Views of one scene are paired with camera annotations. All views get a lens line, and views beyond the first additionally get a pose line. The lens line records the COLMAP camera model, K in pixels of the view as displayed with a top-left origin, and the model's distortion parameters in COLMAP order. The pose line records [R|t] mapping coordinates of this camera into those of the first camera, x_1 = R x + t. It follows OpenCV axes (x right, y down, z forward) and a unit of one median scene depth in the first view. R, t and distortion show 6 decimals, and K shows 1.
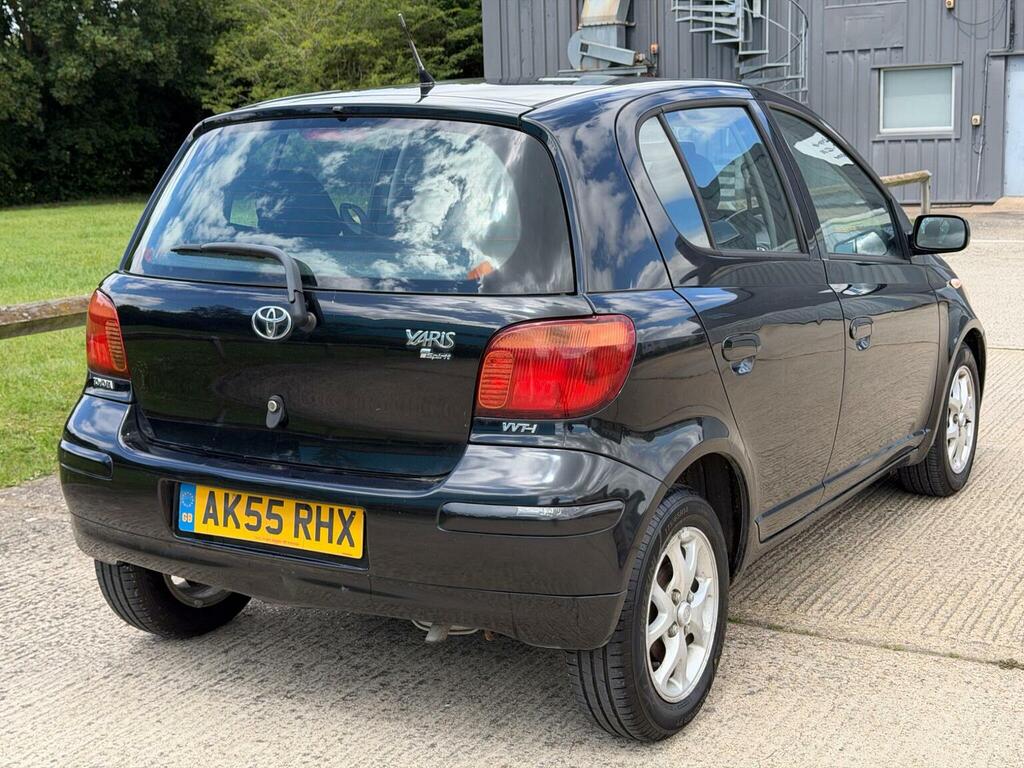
lens RADIAL K [[1427.2, 0, 512.0], [0, 1427.2, 384.0], [0, 0, 1]] dist [0.186003, -0.391693]
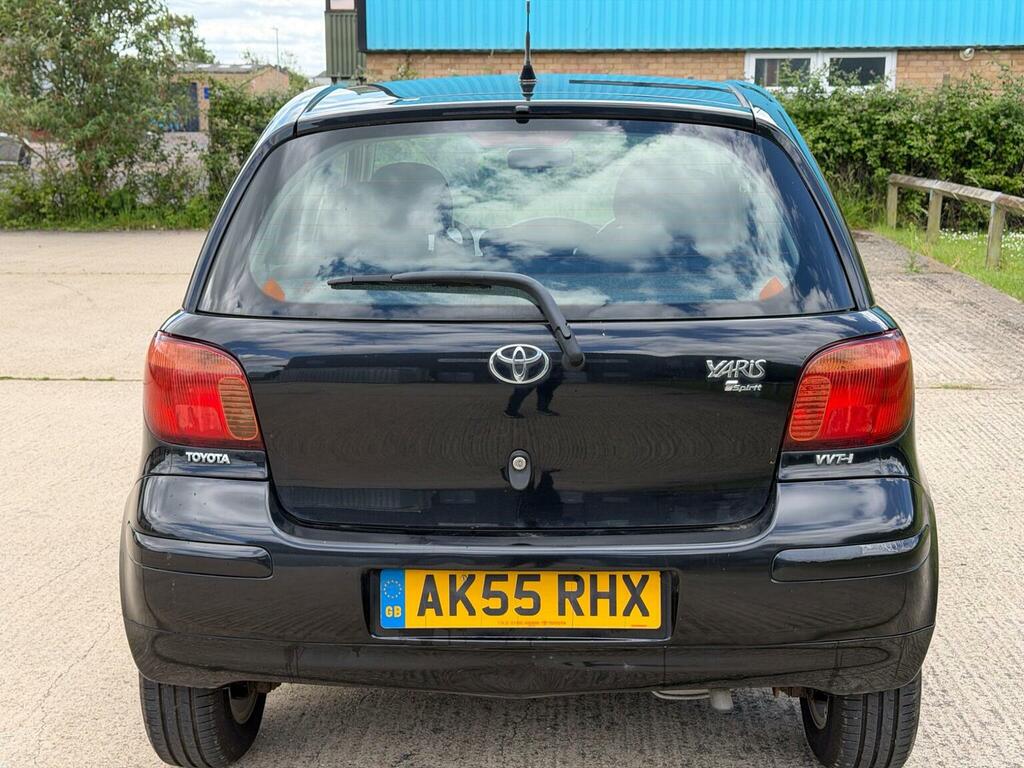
lens RADIAL K [[1427.2, 0, 512.0], [0, 1427.2, 384.0], [0, 0, 1]] dist [0.186003, -0.391693]
pose [[0.880607, -0.078625, 0.467278, -0.562802], [0.079345, 0.996682, 0.018172, -0.046745], [-0.467156, 0.021074, 0.883924, 0.266034]]
